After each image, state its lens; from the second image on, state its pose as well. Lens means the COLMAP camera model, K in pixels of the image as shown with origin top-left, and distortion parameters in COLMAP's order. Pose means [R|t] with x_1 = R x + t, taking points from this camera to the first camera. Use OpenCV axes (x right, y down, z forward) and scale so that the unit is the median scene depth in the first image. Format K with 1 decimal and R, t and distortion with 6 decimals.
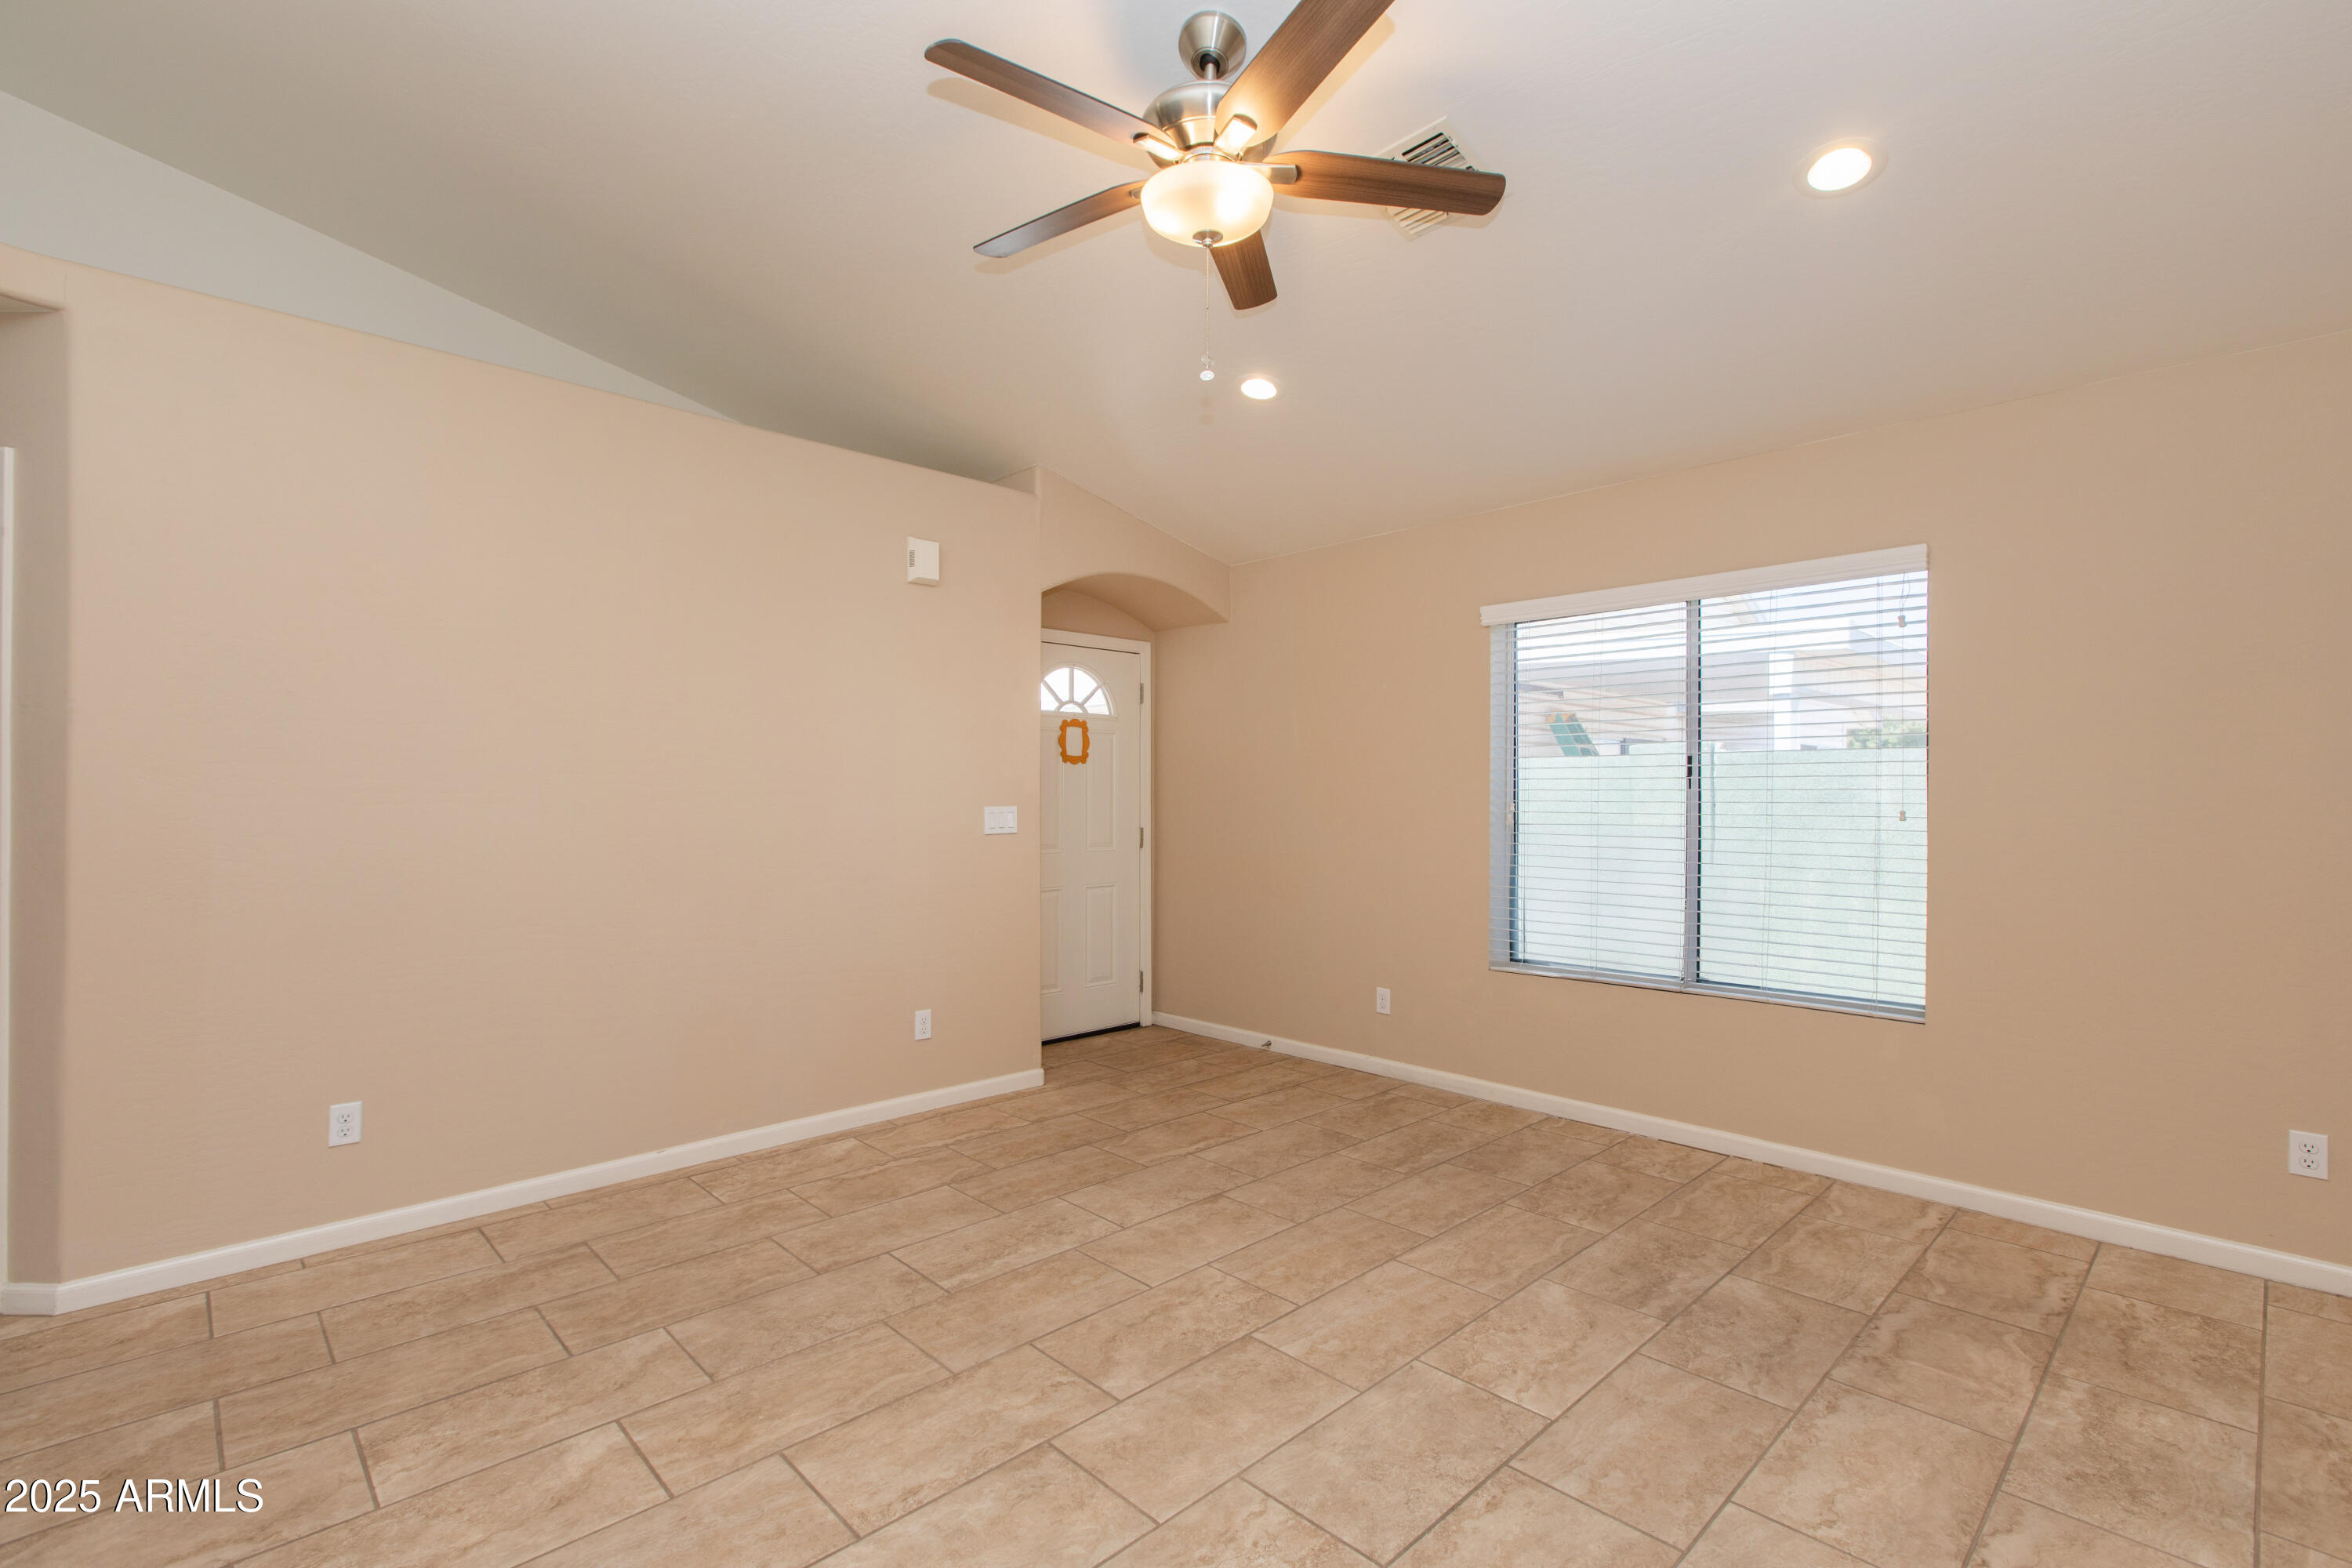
lens RADIAL K [[1052.5, 0, 1122.7], [0, 1052.5, 820.3], [0, 0, 1]] dist [0.003778, -0.001839]
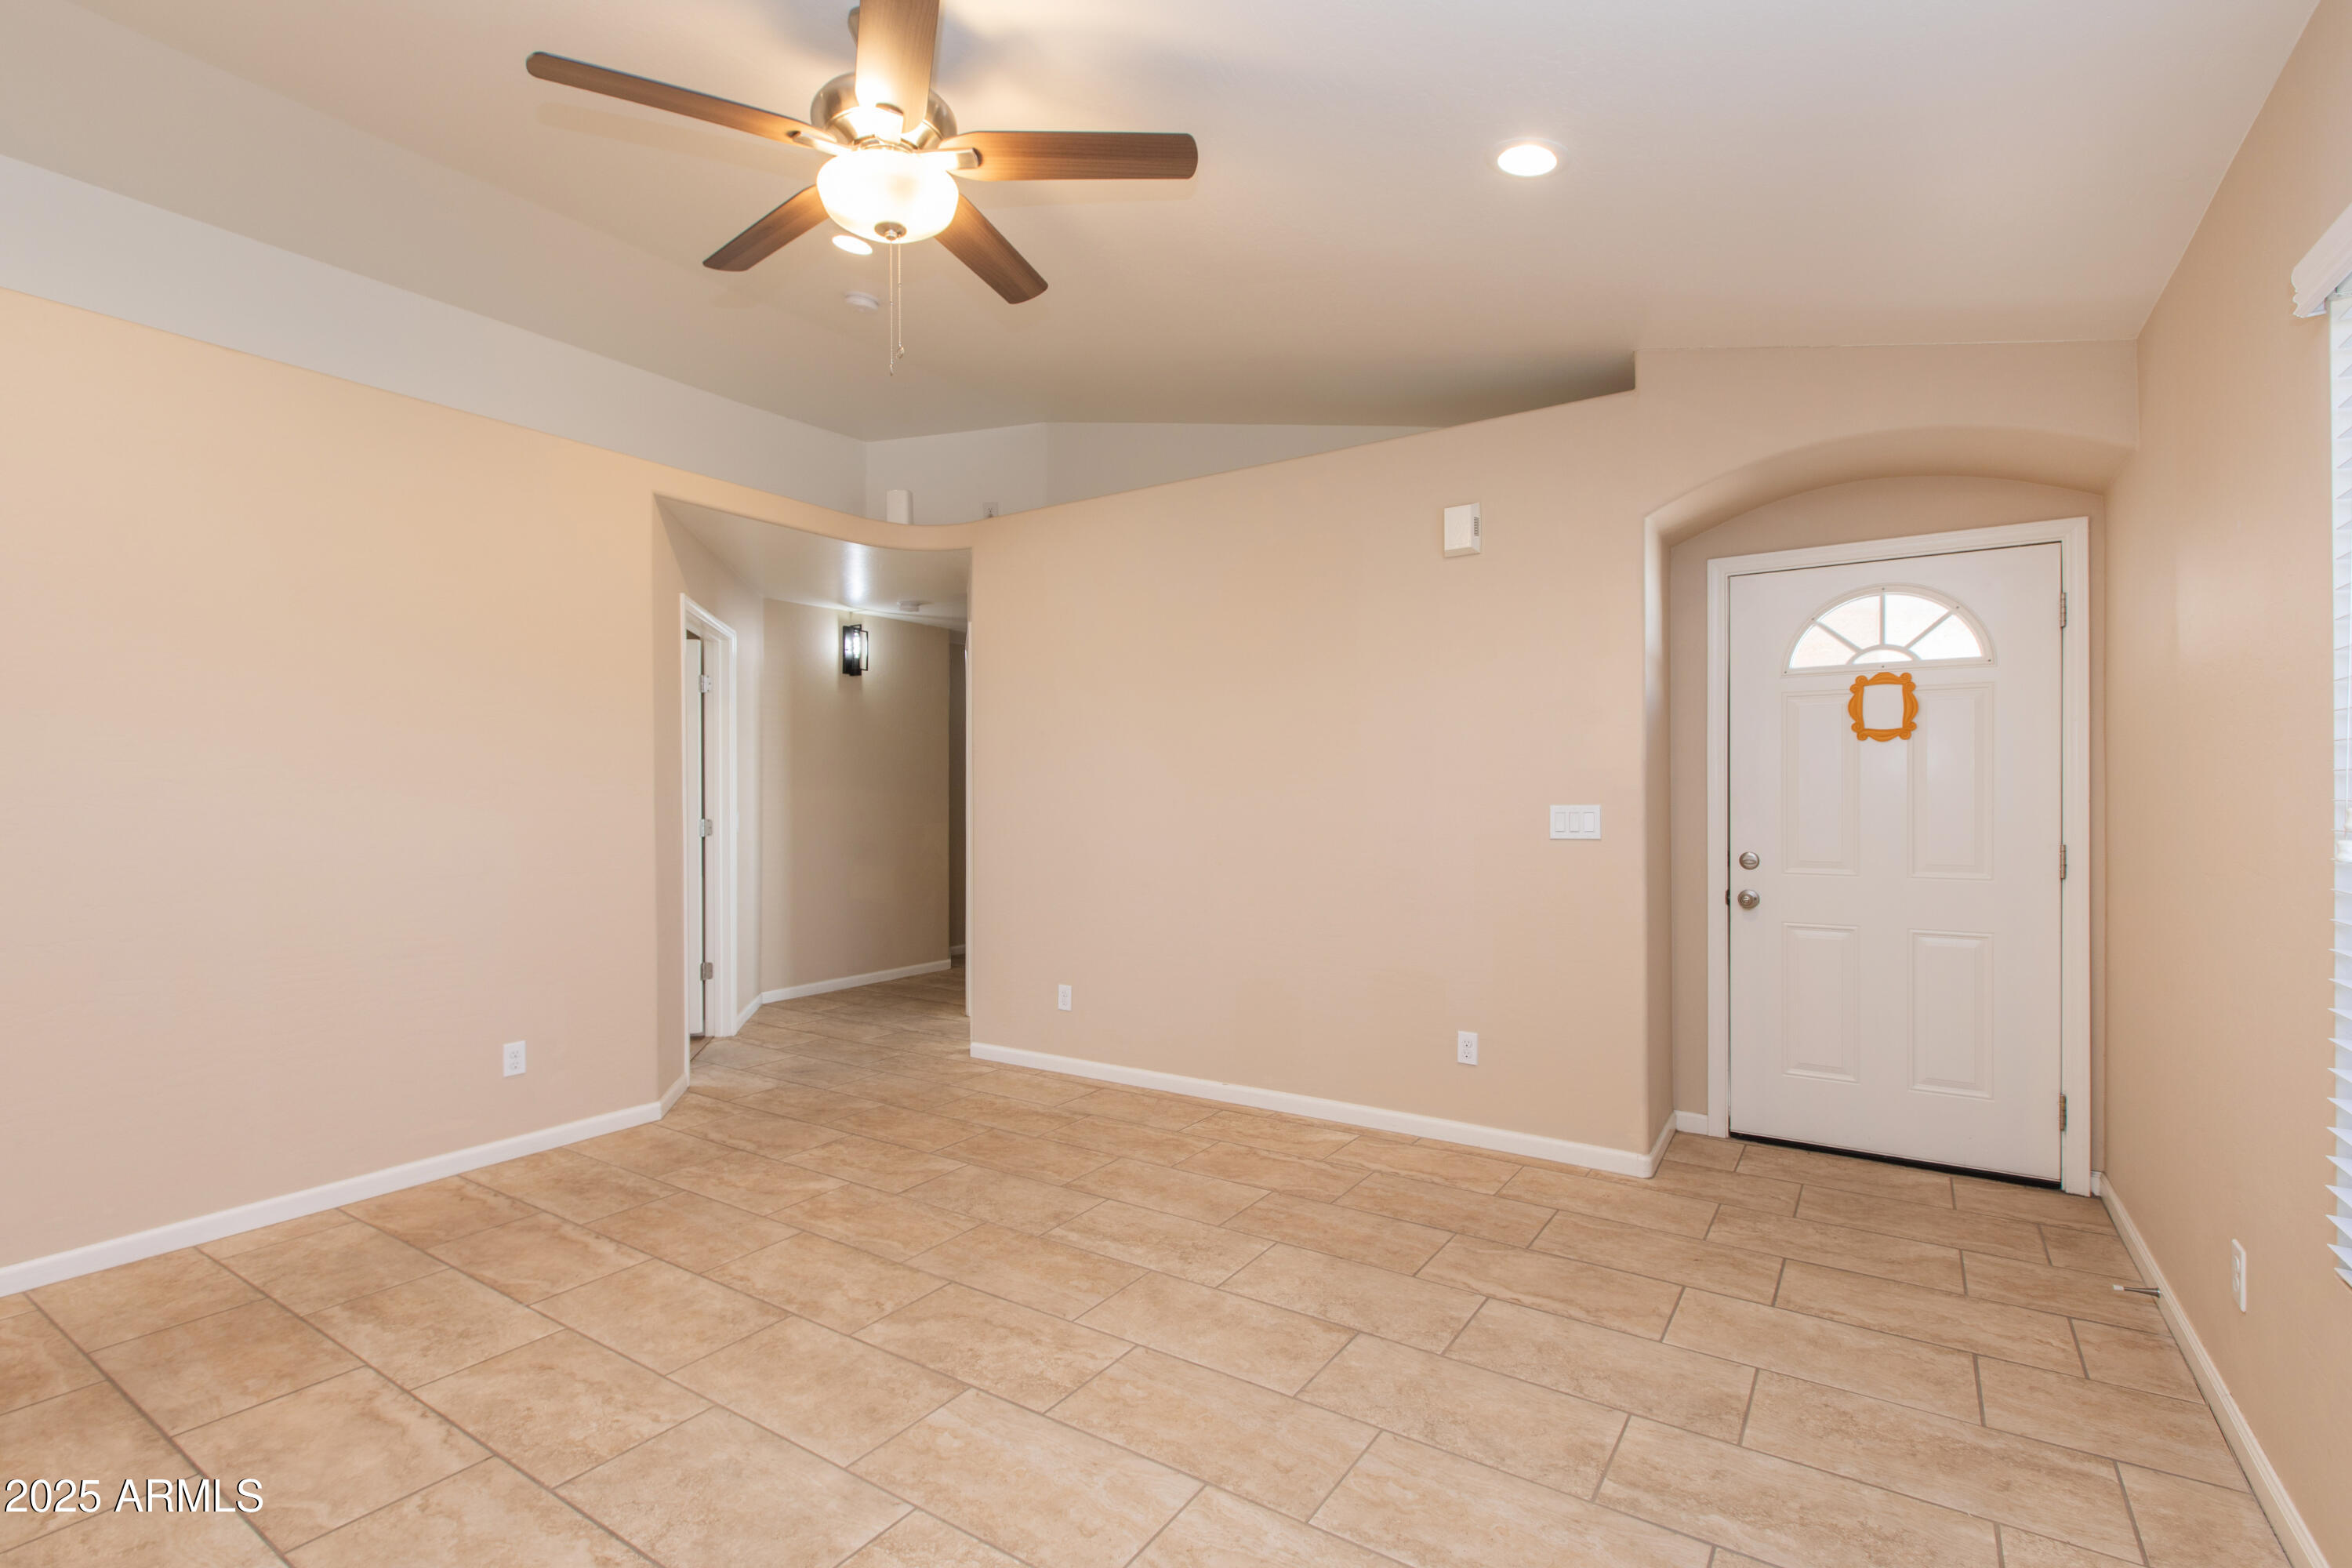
lens RADIAL K [[1052.5, 0, 1245.5], [0, 1052.5, 800.2], [0, 0, 1]] dist [0.003778, -0.001839]
pose [[0.270614, 0.002432, -0.962685, 0.885844], [-0.017108, 0.999851, -0.002283, -0.015617], [0.962536, 0.017087, 0.270616, 0.815919]]
